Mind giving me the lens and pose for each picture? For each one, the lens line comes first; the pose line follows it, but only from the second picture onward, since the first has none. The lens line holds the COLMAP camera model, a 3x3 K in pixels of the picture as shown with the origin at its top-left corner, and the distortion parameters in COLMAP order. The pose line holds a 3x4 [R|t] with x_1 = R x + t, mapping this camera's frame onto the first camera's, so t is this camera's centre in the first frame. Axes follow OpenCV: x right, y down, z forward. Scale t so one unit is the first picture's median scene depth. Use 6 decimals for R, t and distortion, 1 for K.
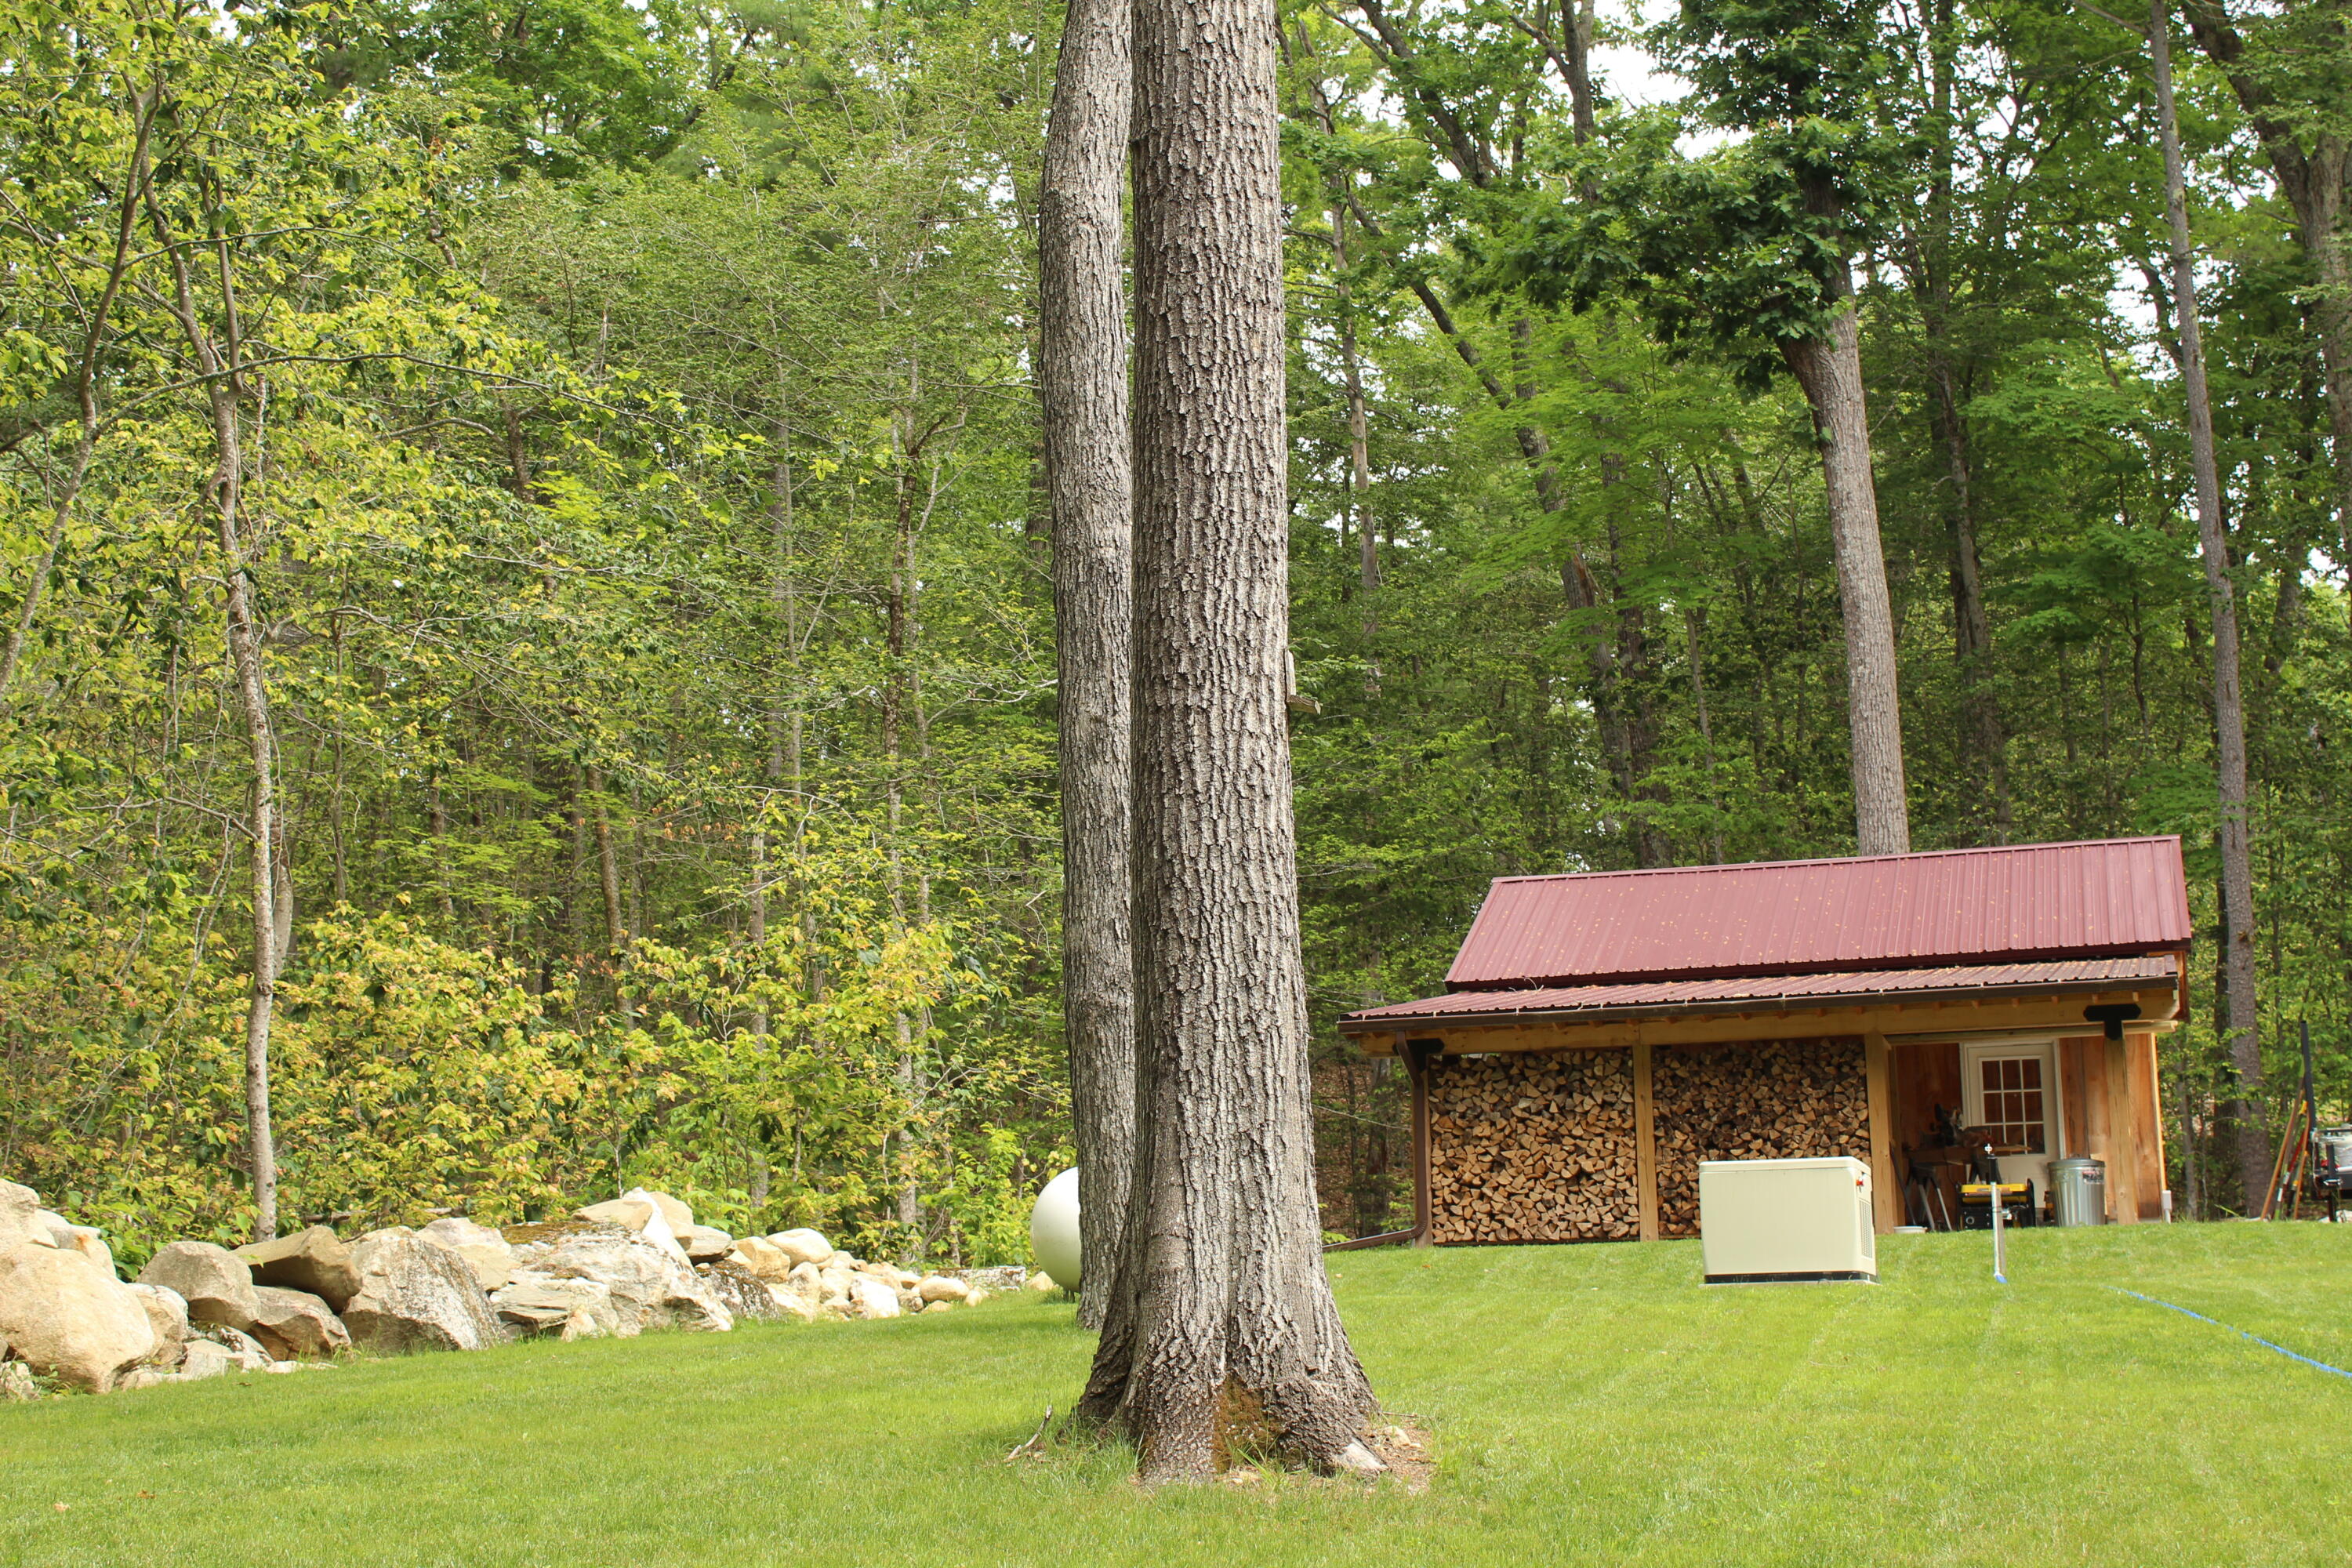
lens RADIAL K [[3368.9, 0, 1176.0], [0, 3368.9, 784.0], [0, 0, 1]] dist [-0.006142, -0.003521]
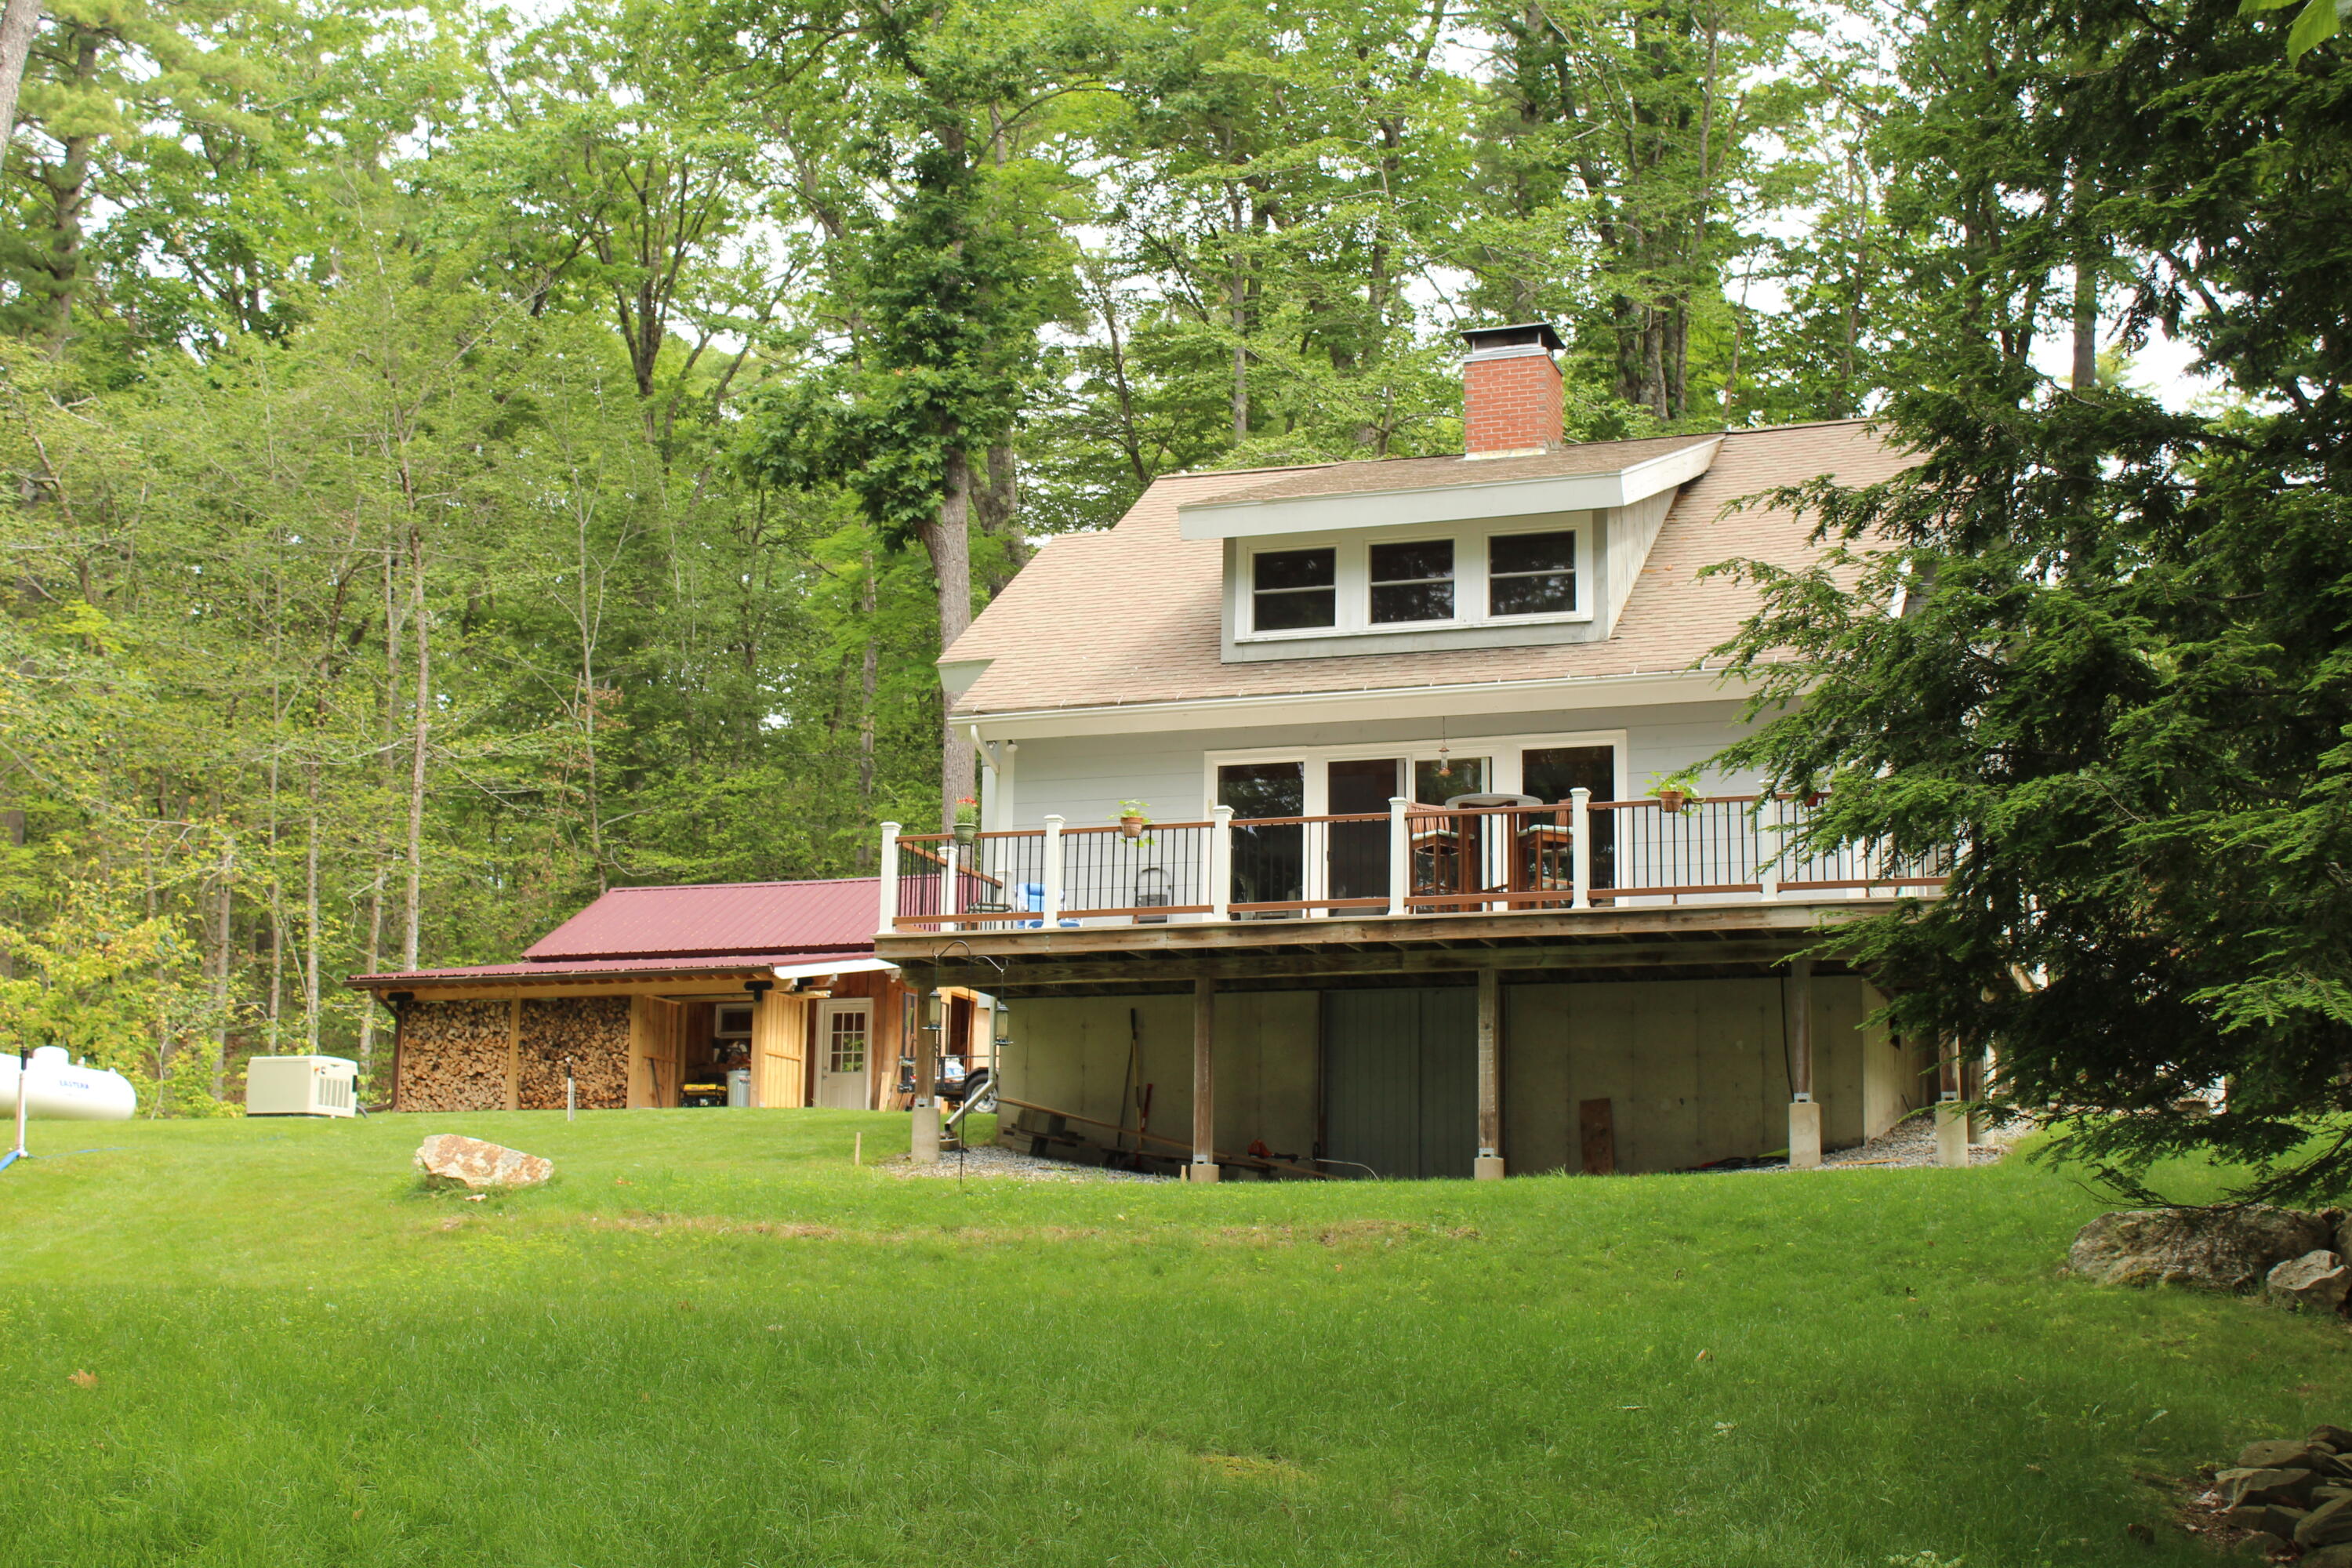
lens RADIAL K [[3368.9, 0, 1176.0], [0, 3368.9, 784.0], [0, 0, 1]] dist [-0.006142, -0.003521]
pose [[0.998015, 0.018997, -0.060051, 0.569412], [-0.017868, 0.999654, 0.019283, -0.069123], [0.060396, -0.018172, 0.998009, -0.671192]]
